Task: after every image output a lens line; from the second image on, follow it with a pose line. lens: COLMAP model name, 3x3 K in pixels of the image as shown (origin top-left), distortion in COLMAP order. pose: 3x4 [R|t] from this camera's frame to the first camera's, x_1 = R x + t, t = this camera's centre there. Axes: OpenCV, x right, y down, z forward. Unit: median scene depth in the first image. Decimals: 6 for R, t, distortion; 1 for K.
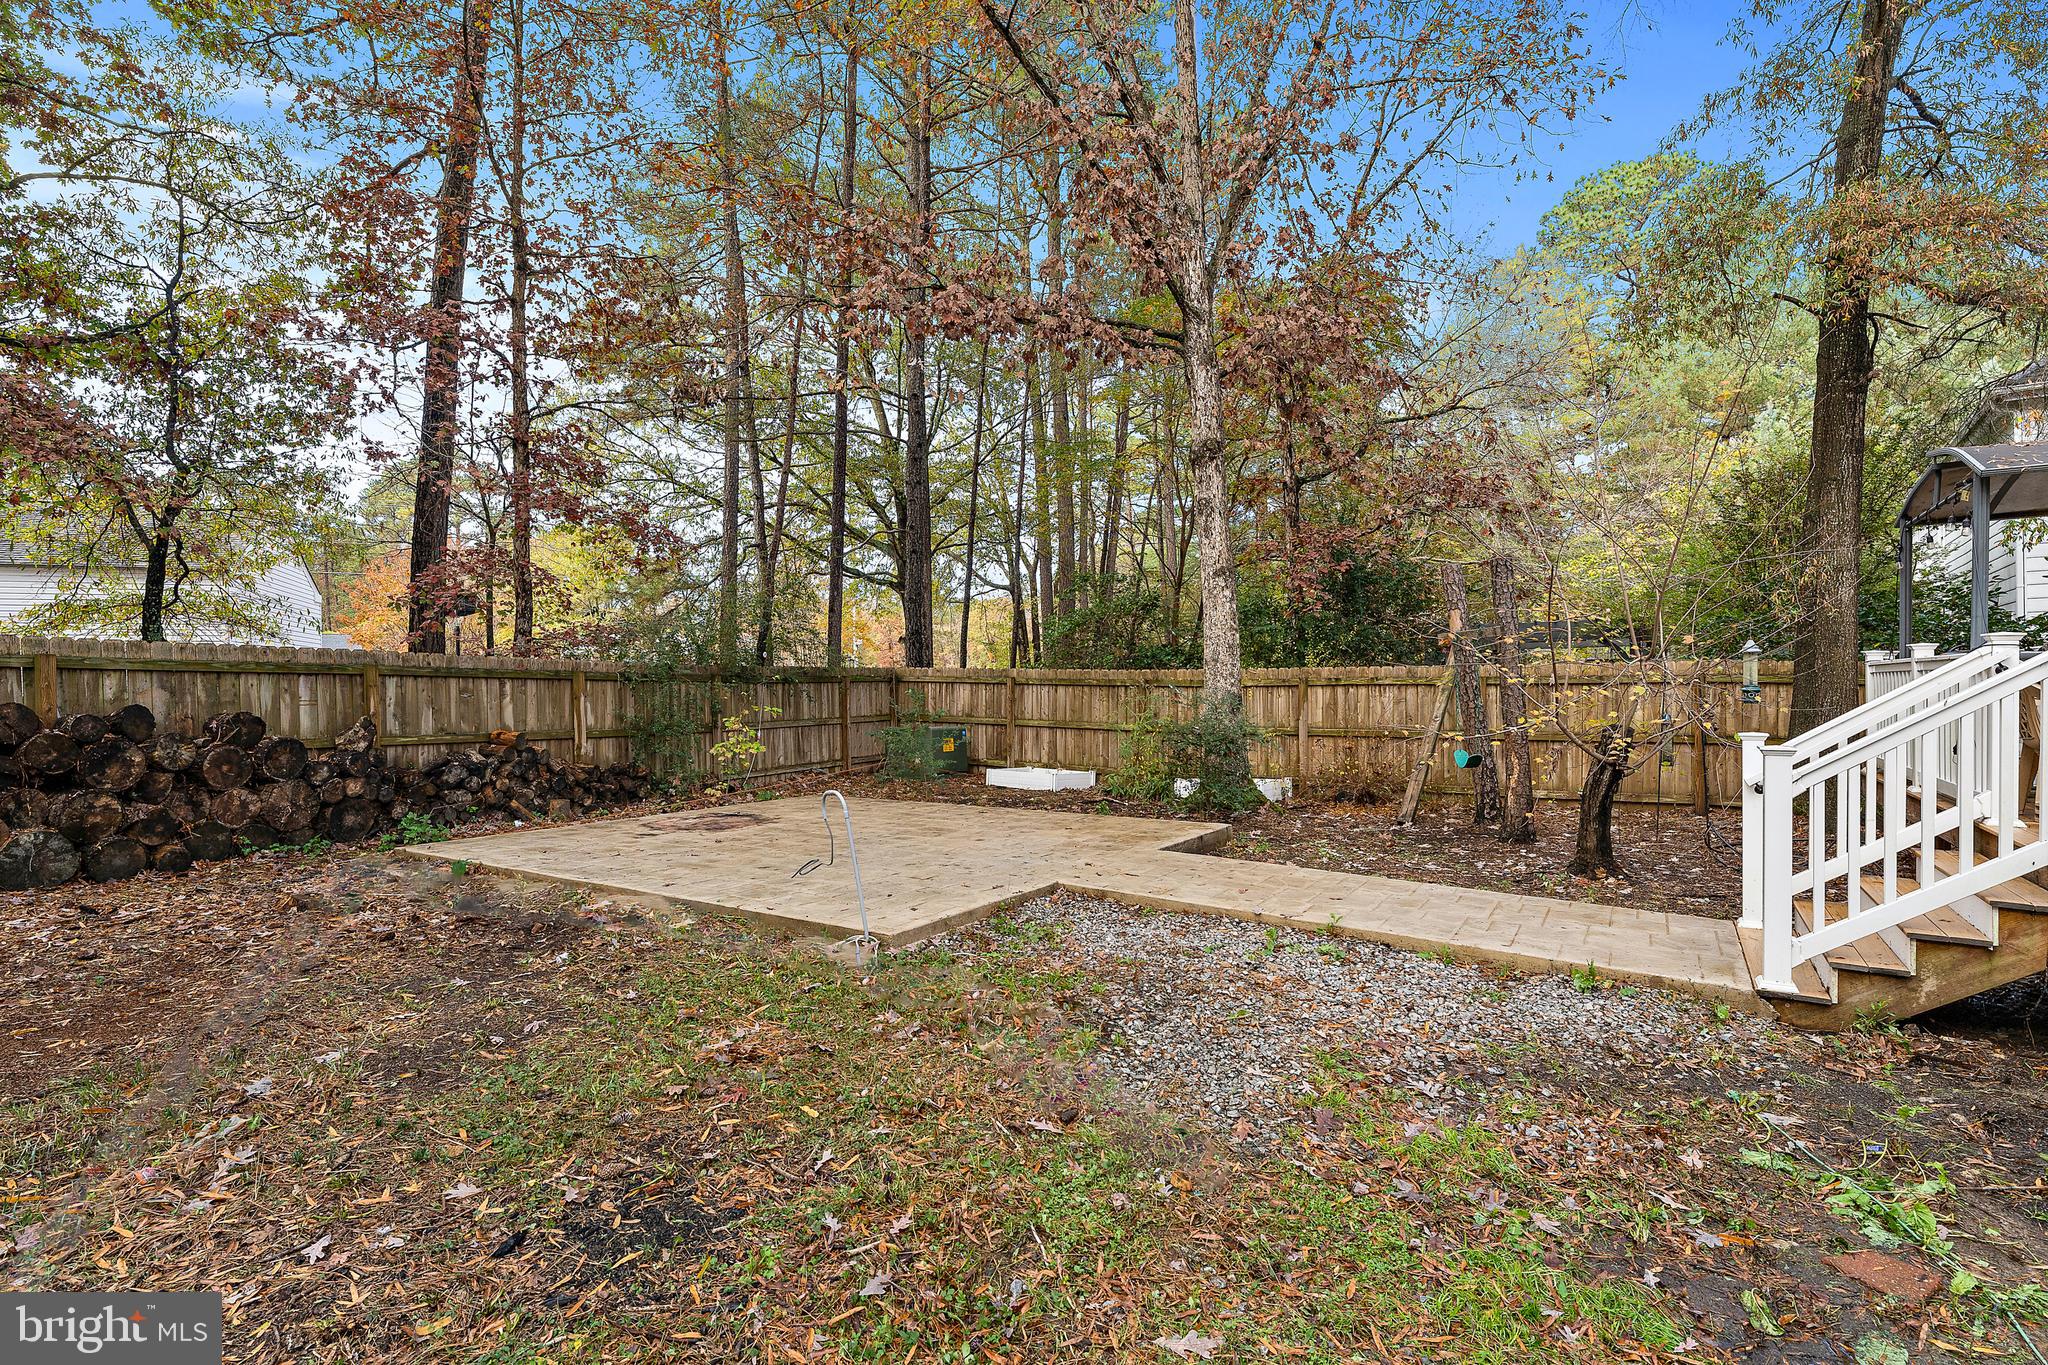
lens RADIAL K [[998.3, 0, 1076.2], [0, 998.3, 685.8], [0, 0, 1]] dist [-0.001394, -0.000427]
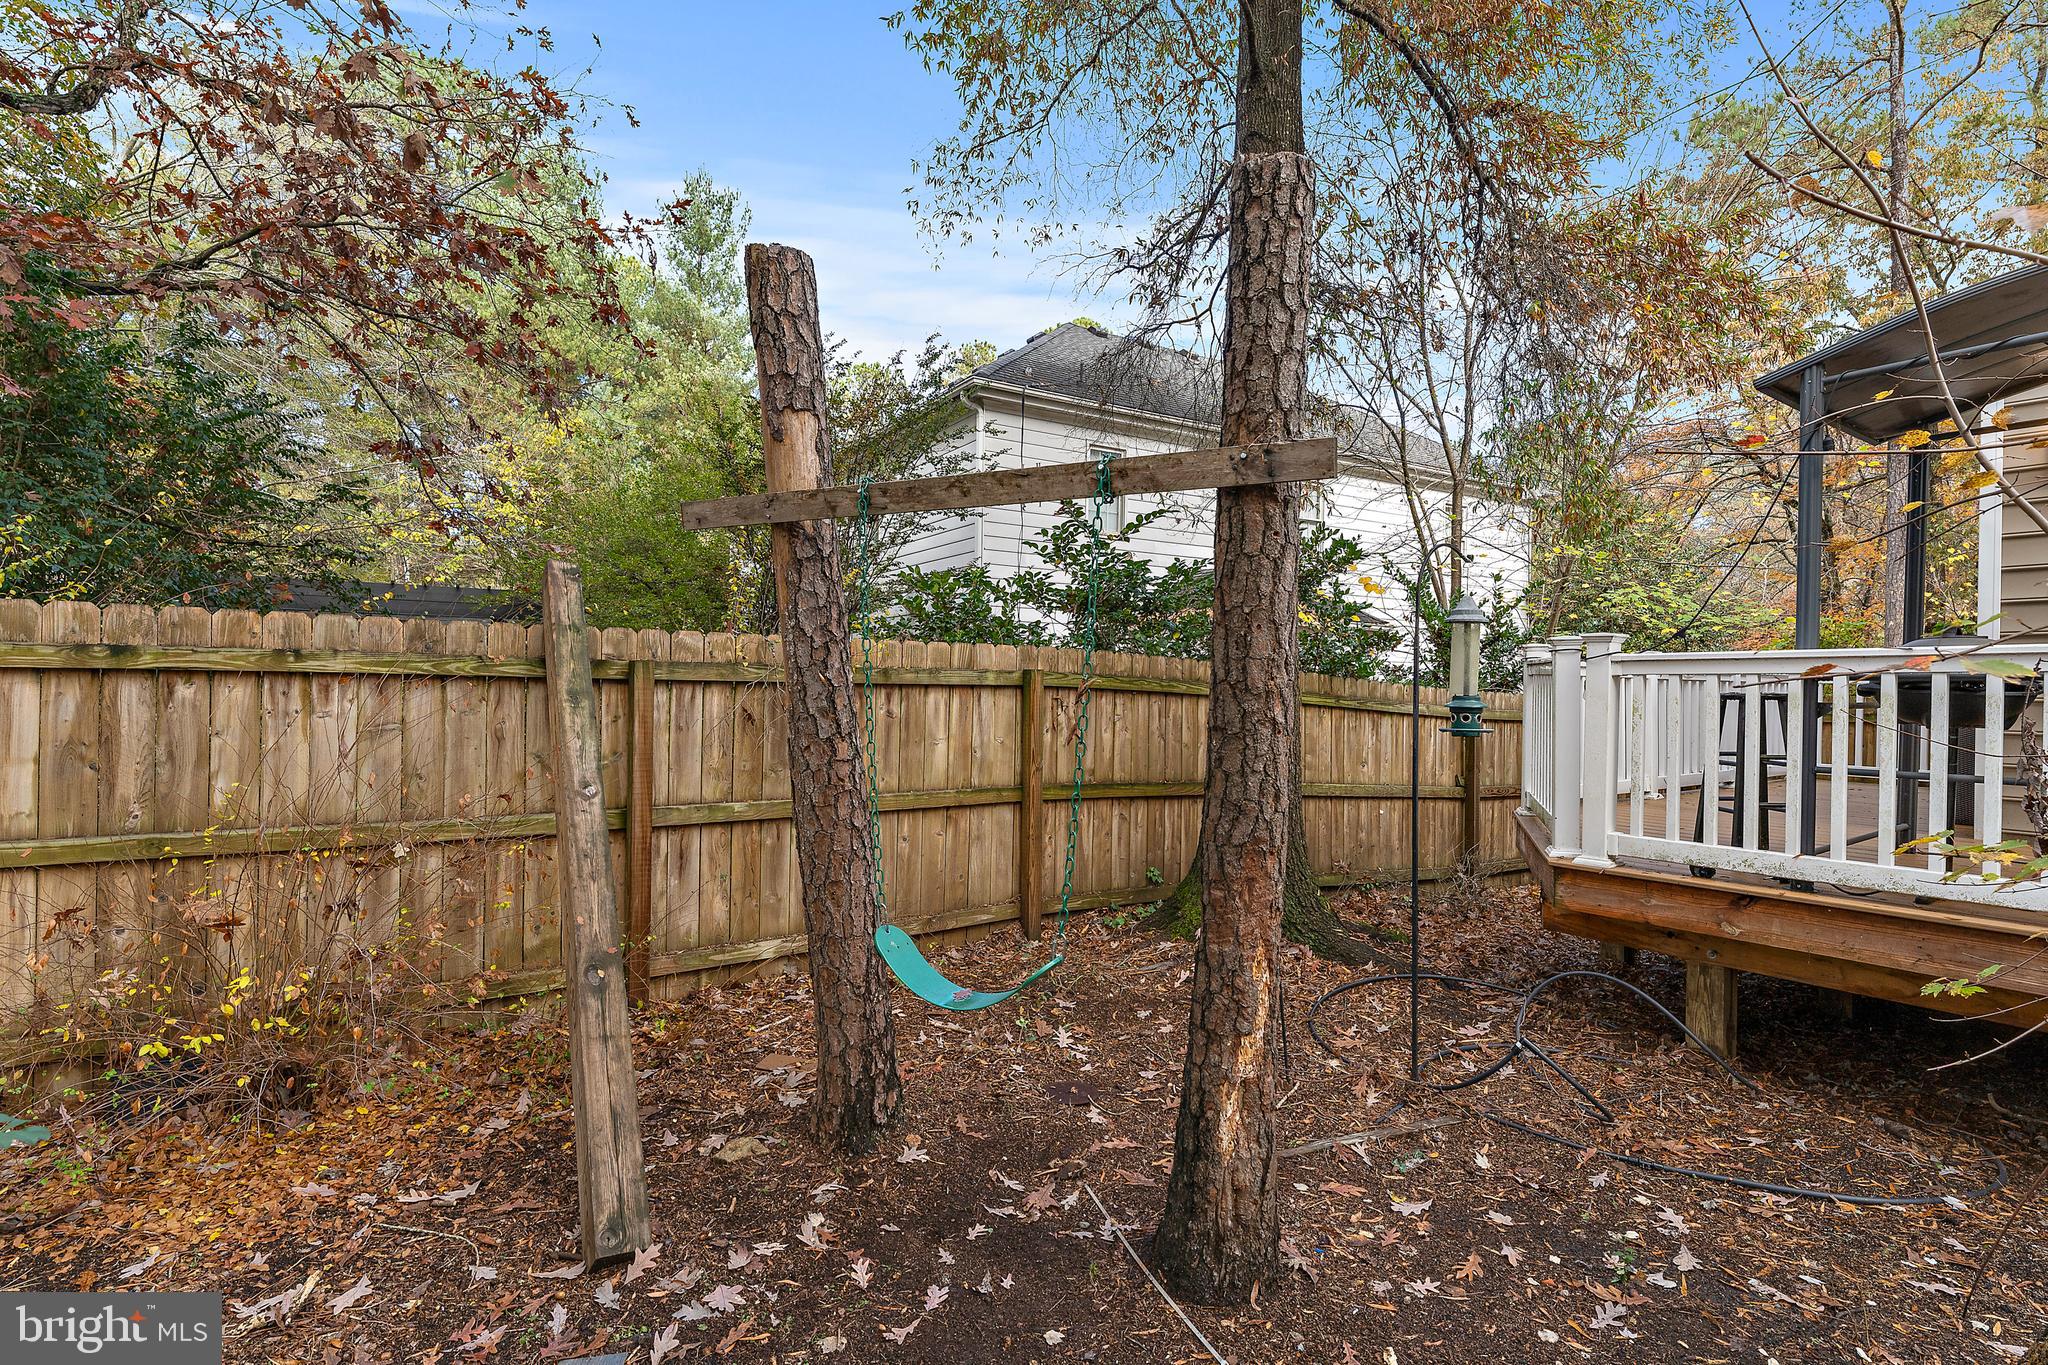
lens RADIAL K [[1003.0, 0, 971.8], [0, 1003.0, 688.0], [0, 0, 1]] dist [-0.000363, -0.000430]
pose [[0.440075, 0.016165, 0.897815, 0.145670], [-0.013761, 0.999842, -0.011257, 0.003692], [-0.897855, -0.007401, 0.440228, 0.838782]]
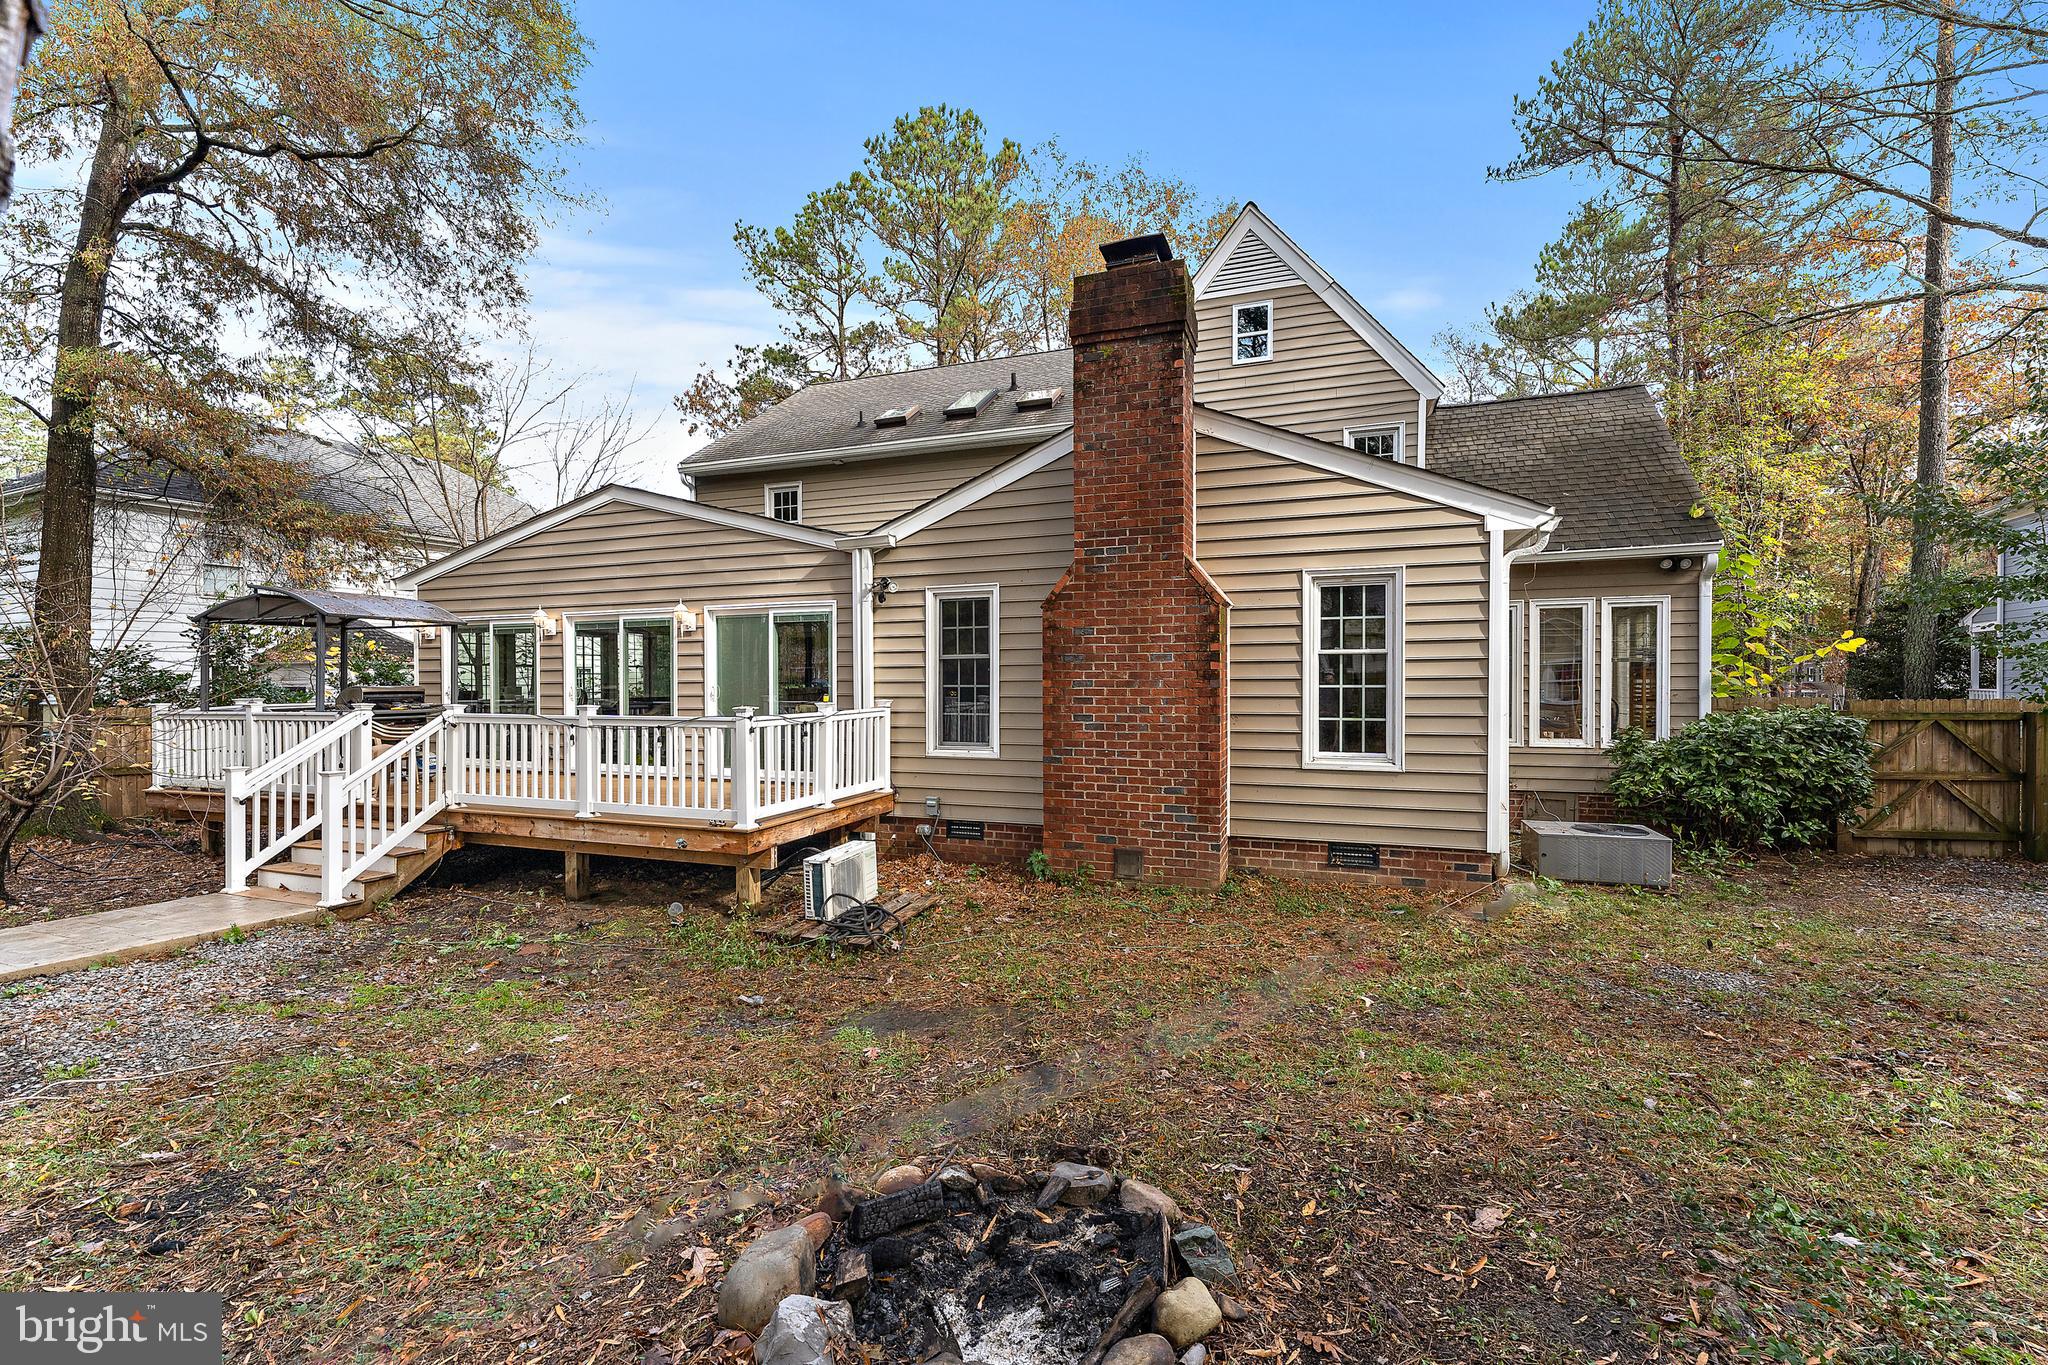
lens RADIAL K [[854.9, 0, 1012.2], [0, 854.9, 687.5], [0, 0, 1]] dist [0.002487, 0.000133]
pose [[-0.175511, 0.004121, 0.984469, -0.464629], [0.013553, 0.999907, -0.001770, -0.029804], [-0.984384, 0.013032, -0.175550, 0.027890]]
